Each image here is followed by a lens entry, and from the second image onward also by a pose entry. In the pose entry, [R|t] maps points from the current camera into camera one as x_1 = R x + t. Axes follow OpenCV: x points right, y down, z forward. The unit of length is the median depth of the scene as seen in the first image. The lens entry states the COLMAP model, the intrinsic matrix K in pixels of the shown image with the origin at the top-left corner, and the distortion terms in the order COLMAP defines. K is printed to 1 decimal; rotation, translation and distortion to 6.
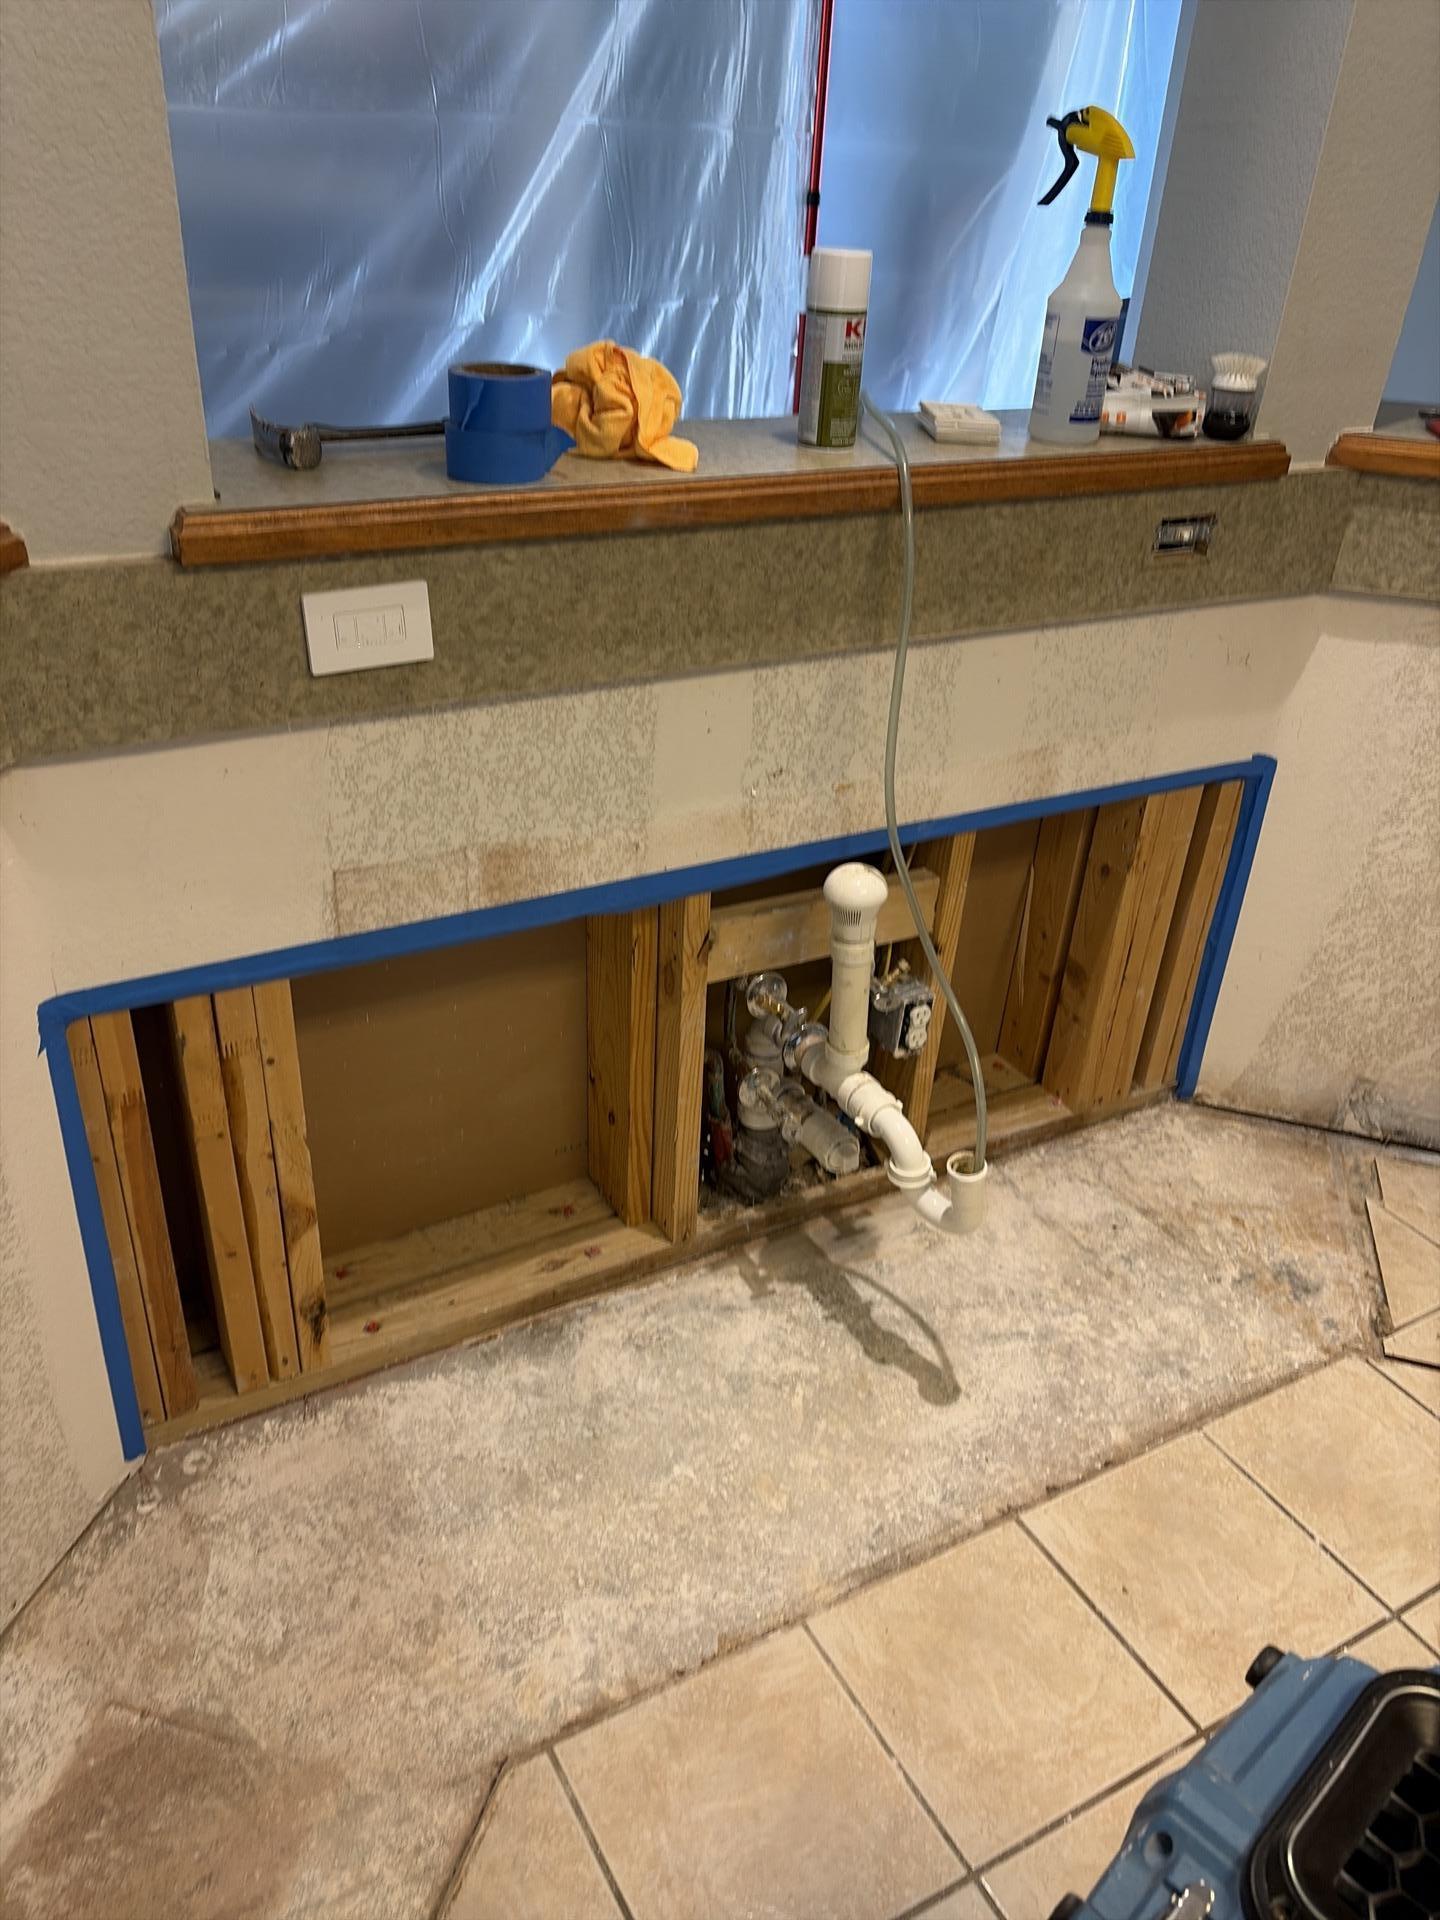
lens RADIAL K [[1444.2, 0, 727.6], [0, 1444.2, 966.5], [0, 0, 1]] dist [0.002140, -0.003201]
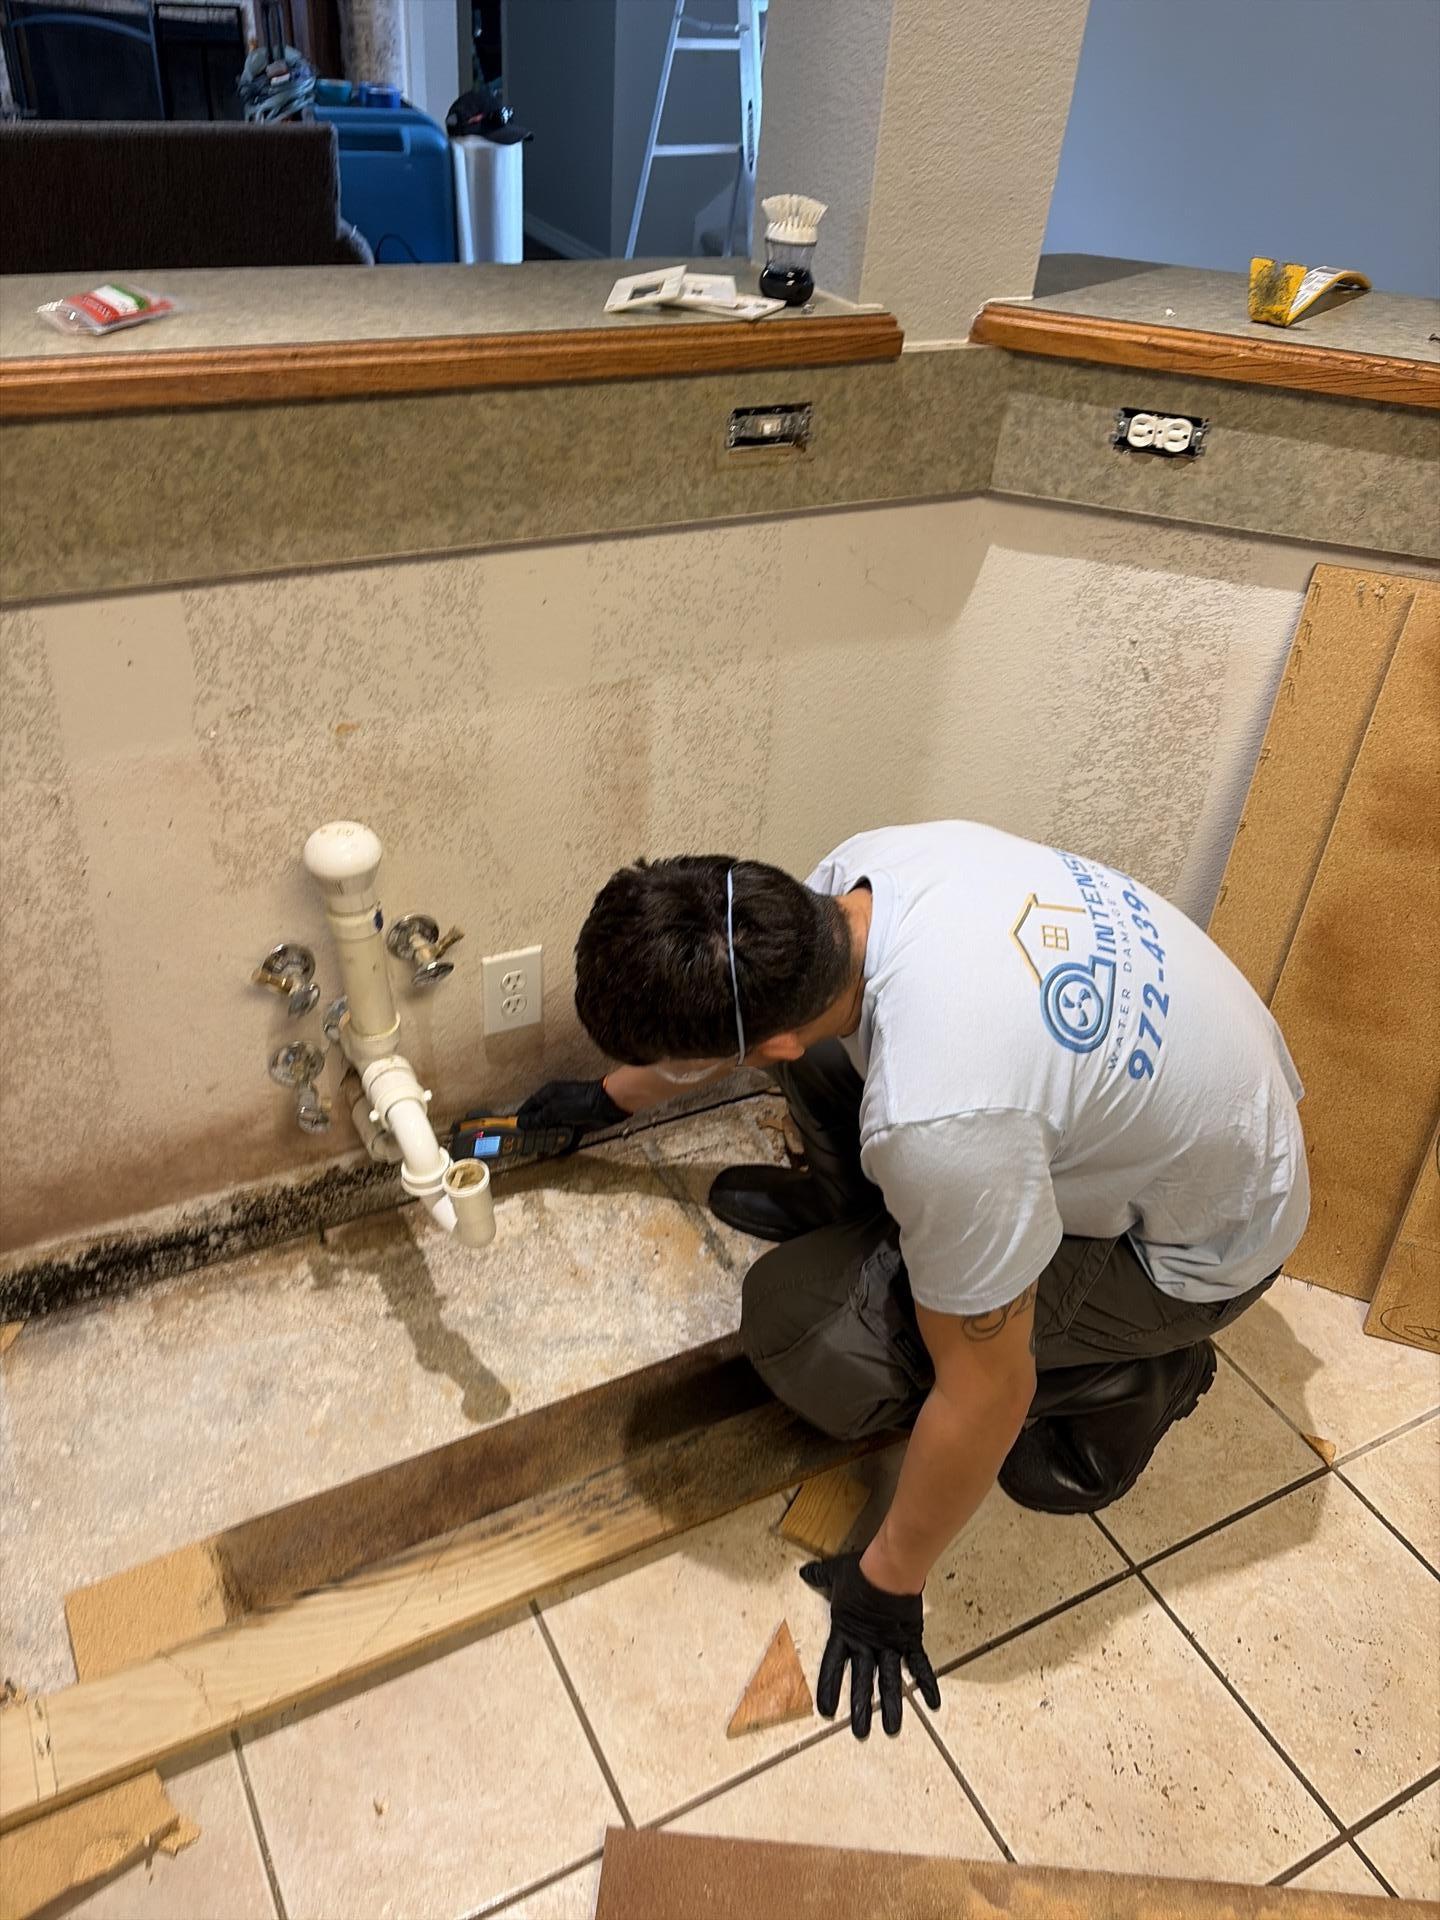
lens RADIAL K [[1444.2, 0, 704.1], [0, 1444.2, 954.2], [0, 0, 1]] dist [0.002140, -0.003201]
pose [[0.999456, 0.026451, -0.019723, 0.292554], [-0.024601, 0.995748, 0.088774, -0.067607], [0.021987, -0.088240, 0.995857, 0.138992]]
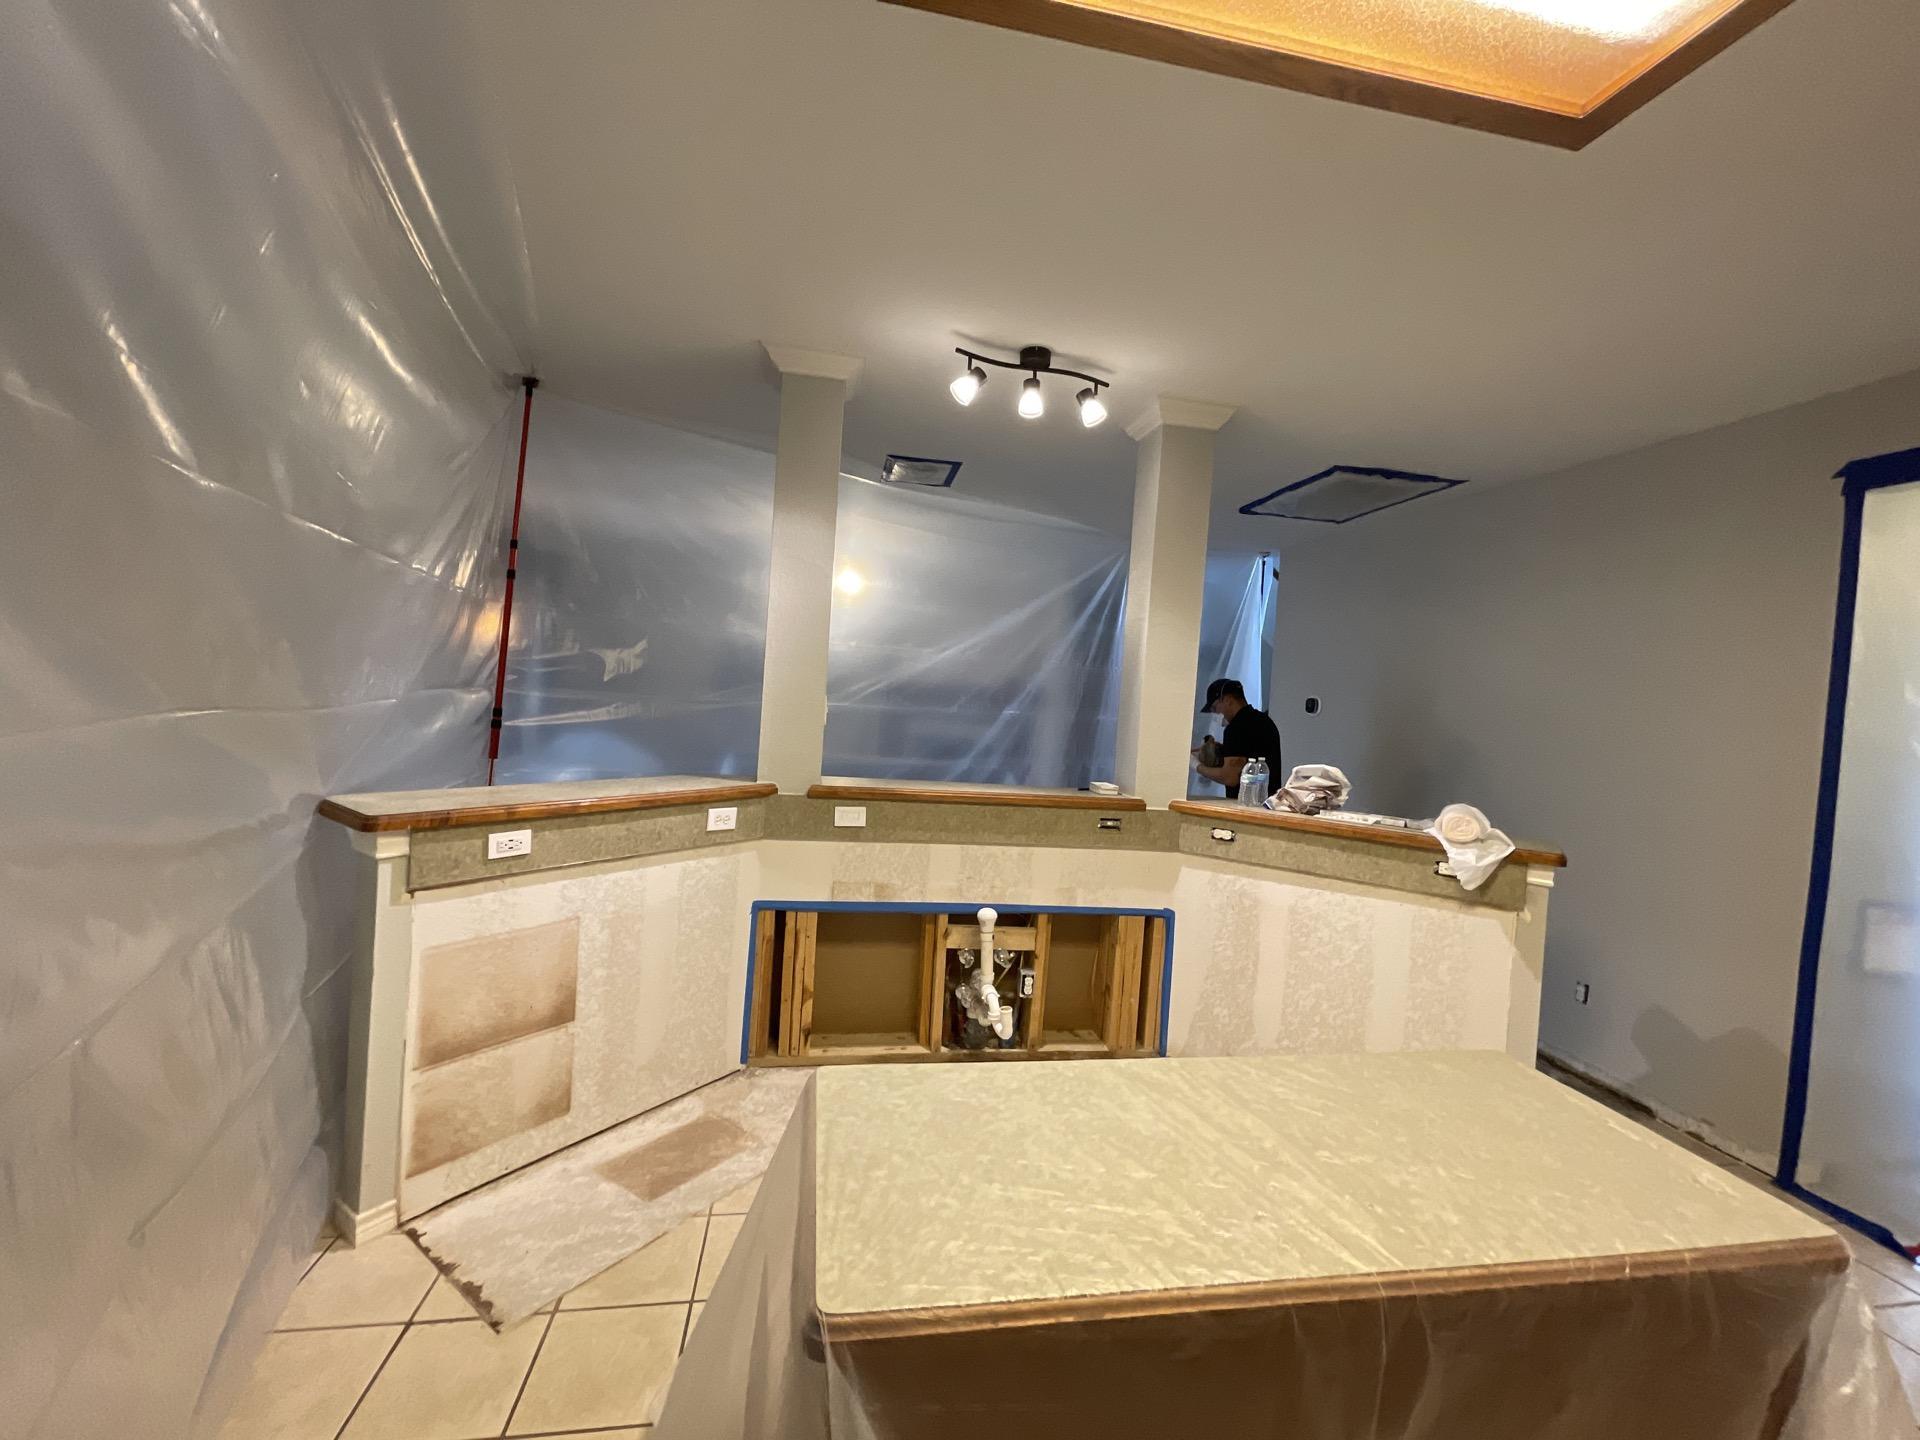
lens RADIAL K [[773.7, 0, 959.6], [0, 773.7, 709.4], [0, 0, 1]] dist [-0.000530, -0.000021]
pose [[0.949703, 0.021227, -0.312433, 0.513453], [-0.173362, 0.866506, -0.468096, 0.336344], [0.260788, 0.498716, 0.826603, -0.626491]]
